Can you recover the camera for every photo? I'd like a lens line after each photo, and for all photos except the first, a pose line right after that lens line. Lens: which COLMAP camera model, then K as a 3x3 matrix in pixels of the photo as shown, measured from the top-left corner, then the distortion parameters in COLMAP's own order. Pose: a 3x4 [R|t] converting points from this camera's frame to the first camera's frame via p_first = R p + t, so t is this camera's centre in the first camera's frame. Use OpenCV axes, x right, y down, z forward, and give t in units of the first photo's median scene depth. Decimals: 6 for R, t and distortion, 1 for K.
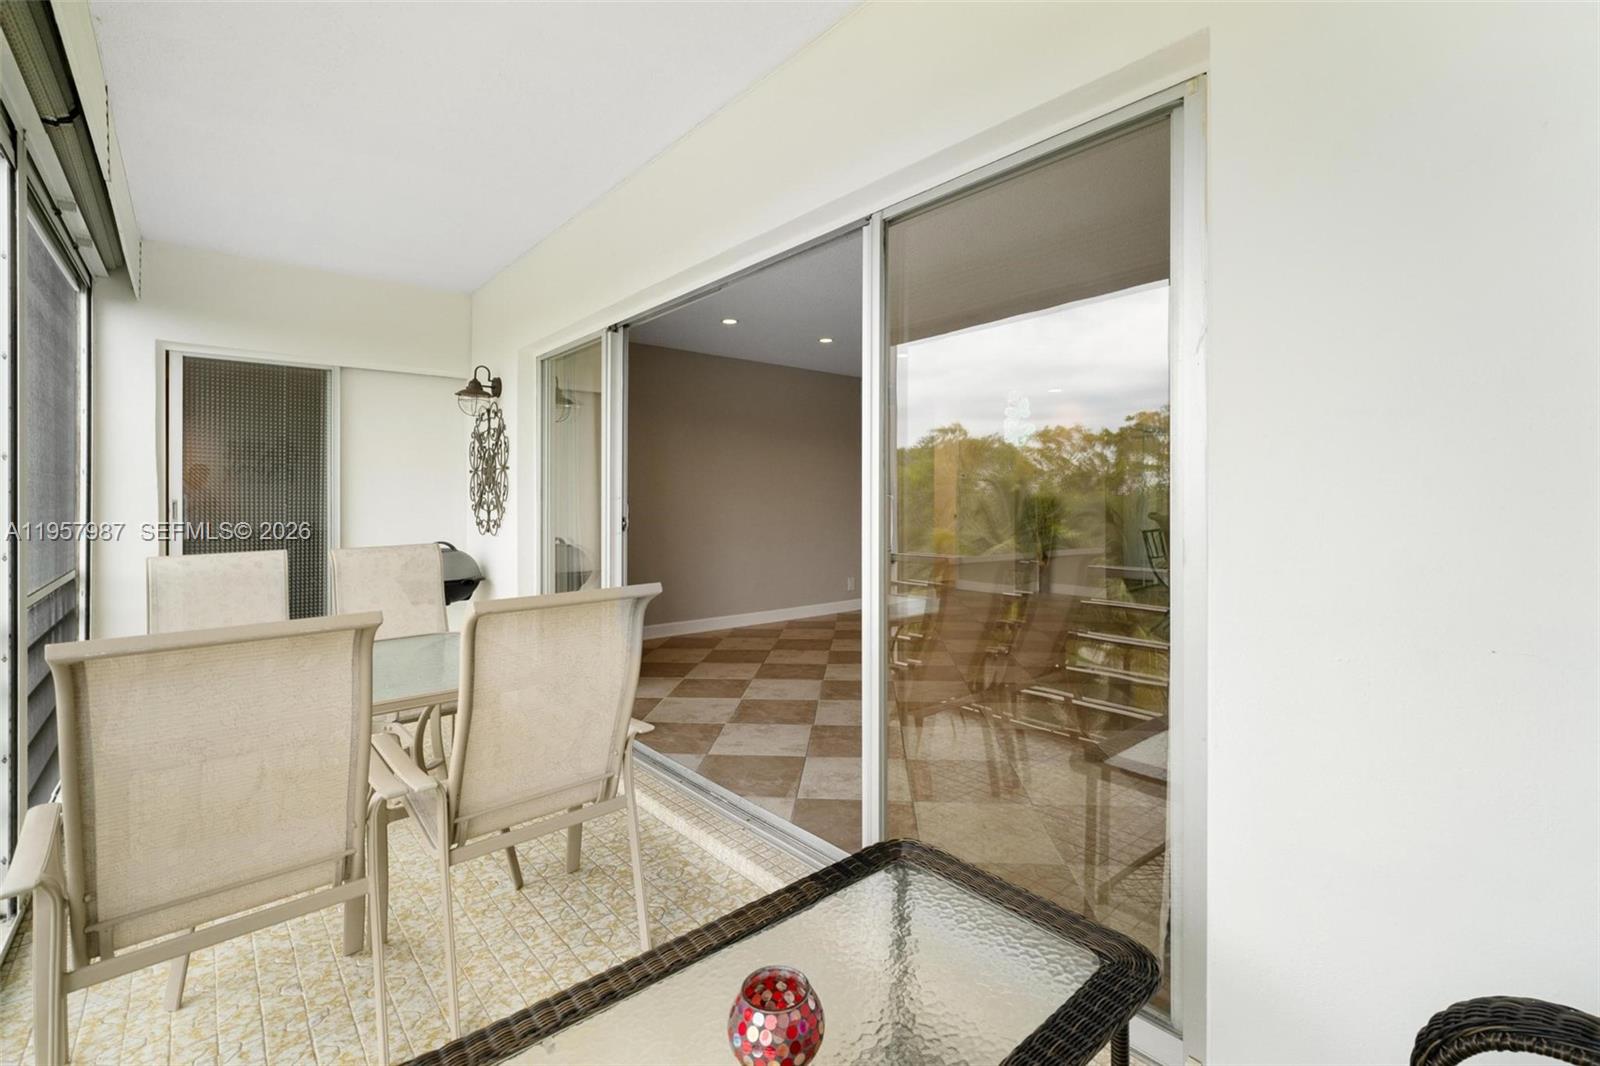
lens RADIAL K [[710.9, 0, 803.7], [0, 710.9, 495.2], [0, 0, 1]] dist [-0.000233, -0.000052]
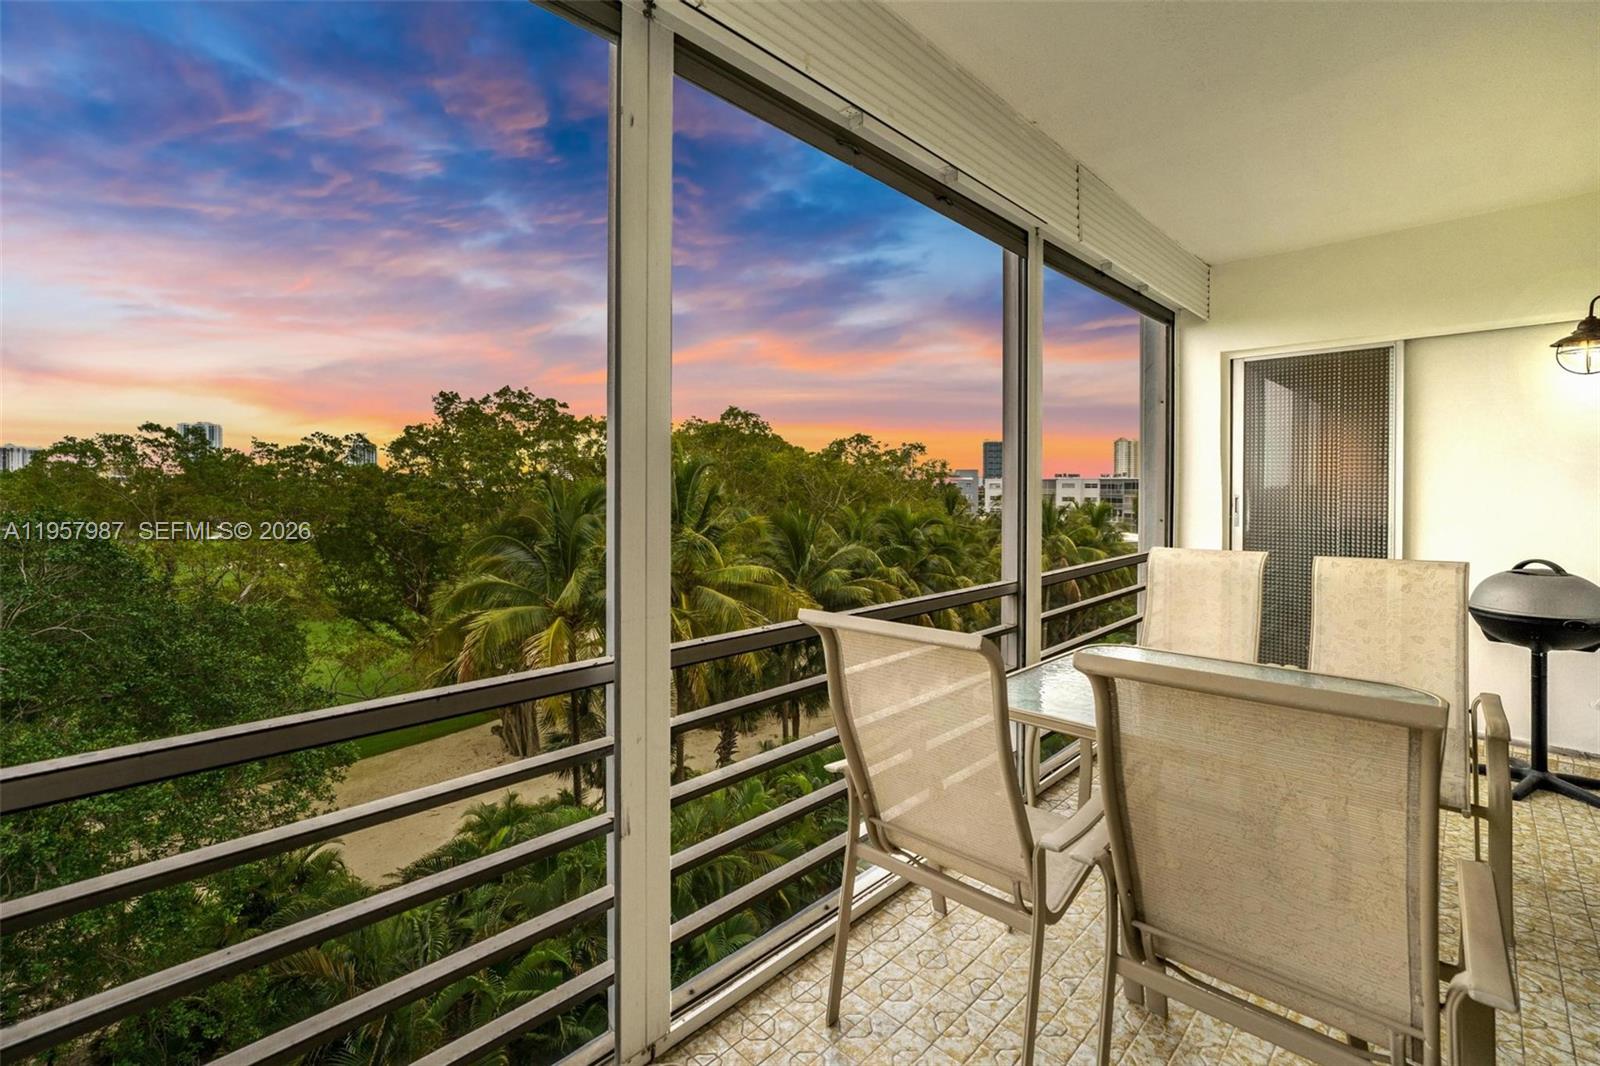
lens RADIAL K [[709.1, 0, 803.4], [0, 709.1, 497.6], [0, 0, 1]] dist [-0.000023, -0.000111]
pose [[0.107388, 0.011673, -0.994149, 0.105601], [-0.001376, 0.999932, 0.011592, -0.006175], [0.994216, 0.000123, 0.107397, 0.234103]]
